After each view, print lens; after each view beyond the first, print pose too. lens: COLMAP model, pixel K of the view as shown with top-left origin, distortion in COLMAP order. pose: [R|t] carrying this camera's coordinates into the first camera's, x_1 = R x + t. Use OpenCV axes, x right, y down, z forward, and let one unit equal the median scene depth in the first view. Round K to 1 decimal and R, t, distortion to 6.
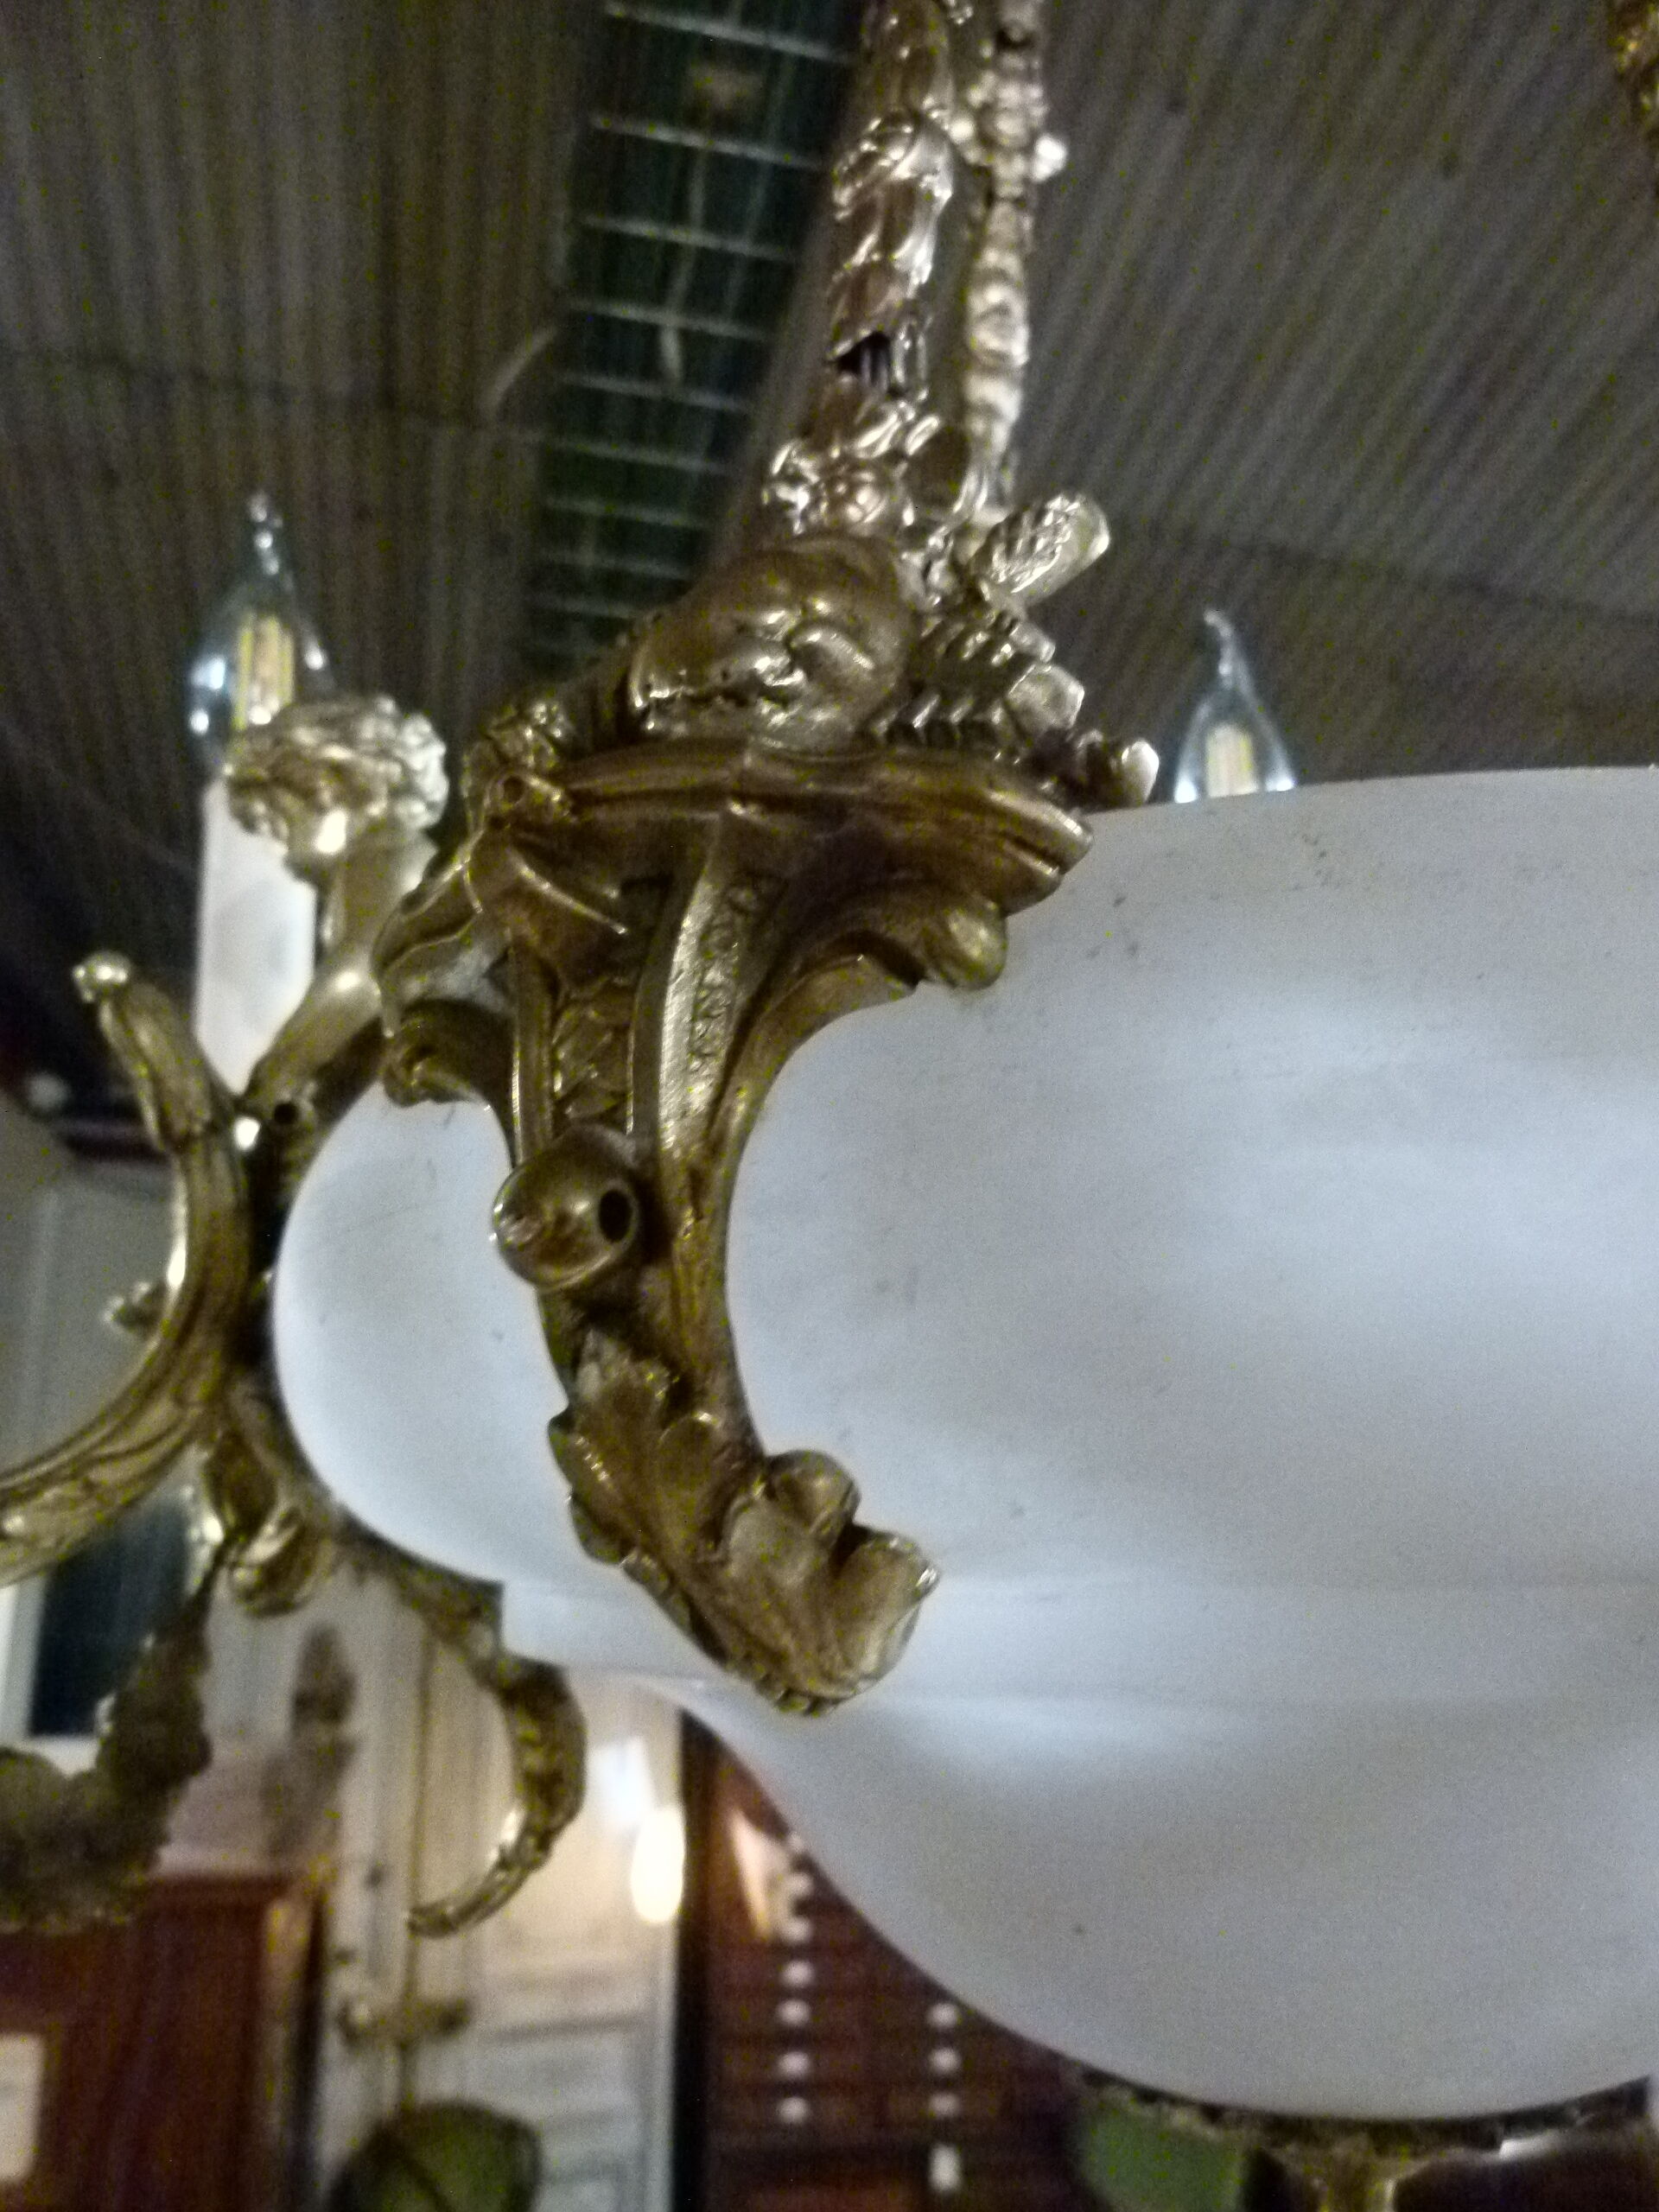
lens RADIAL K [[1632.7, 0, 829.5], [0, 1632.7, 1106.0], [0, 0, 1]] dist [-0.050006, 0.030113]
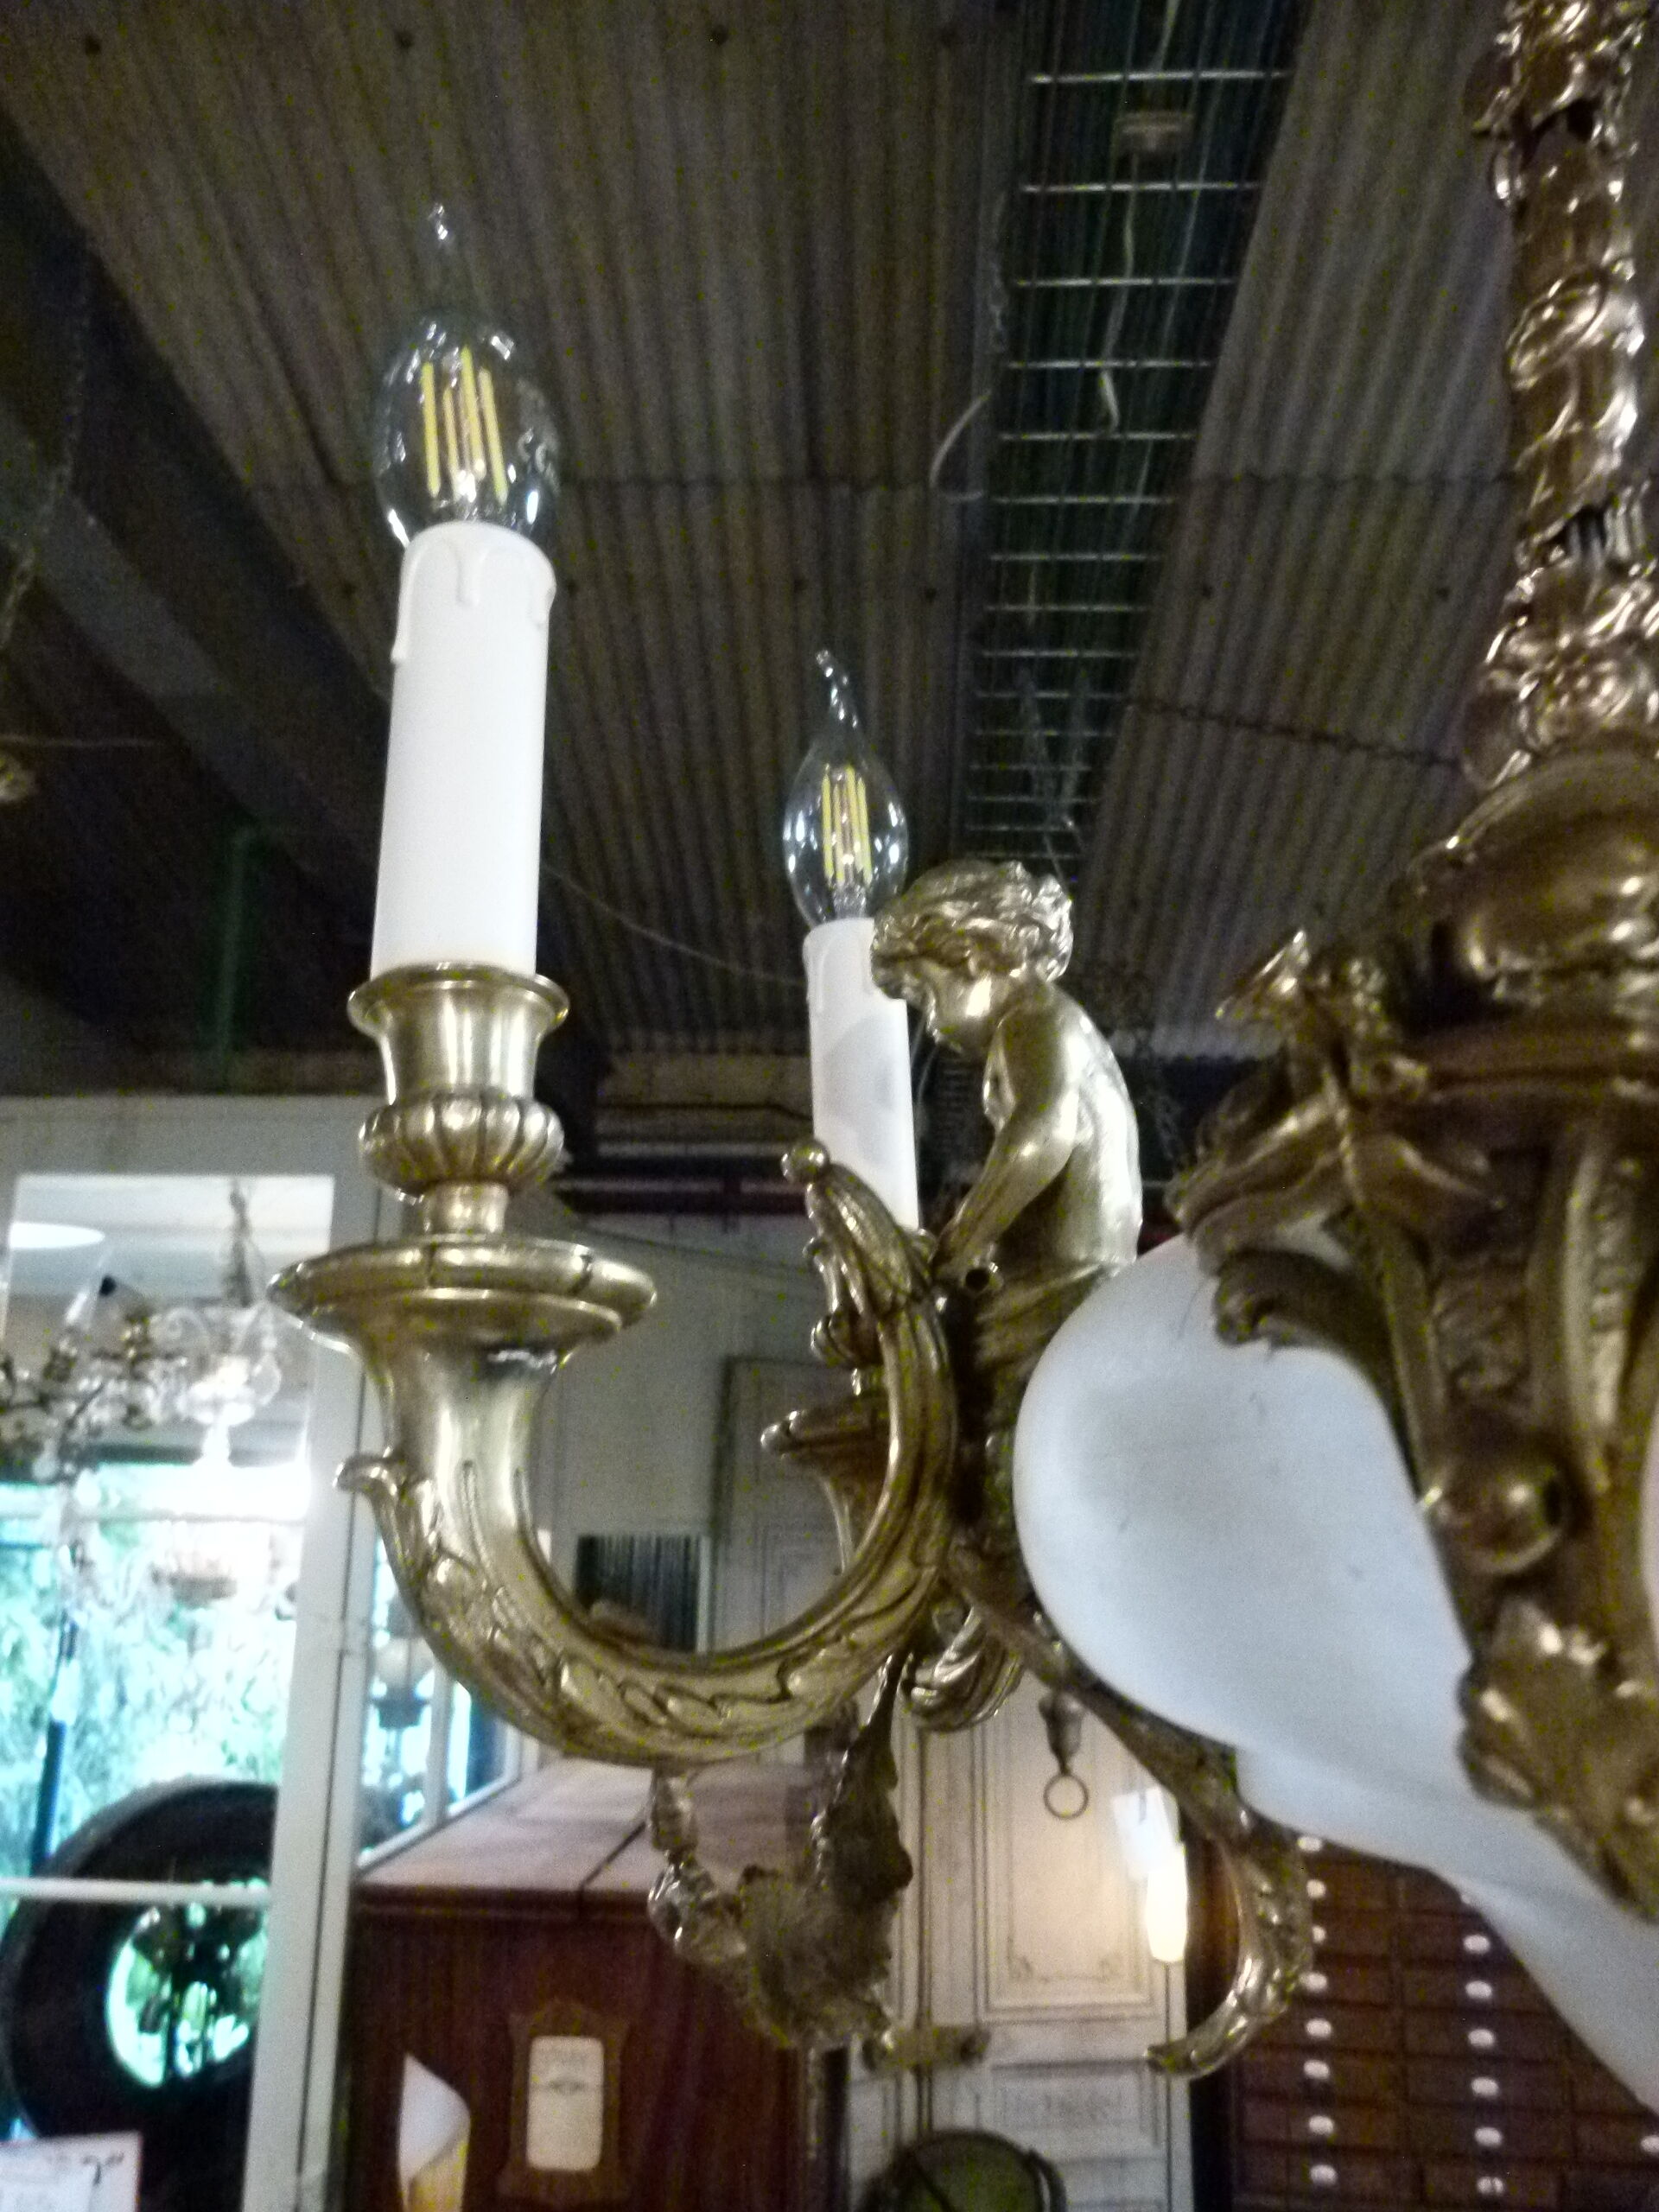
lens RADIAL K [[1641.0, 0, 829.5], [0, 1641.0, 1106.0], [0, 0, 1]] dist [-0.052639, 0.025407]
pose [[0.961546, -0.064181, -0.267039, -0.111444], [0.060379, 0.997923, -0.022435, -0.074636], [0.267925, 0.005449, 0.963424, -0.047431]]
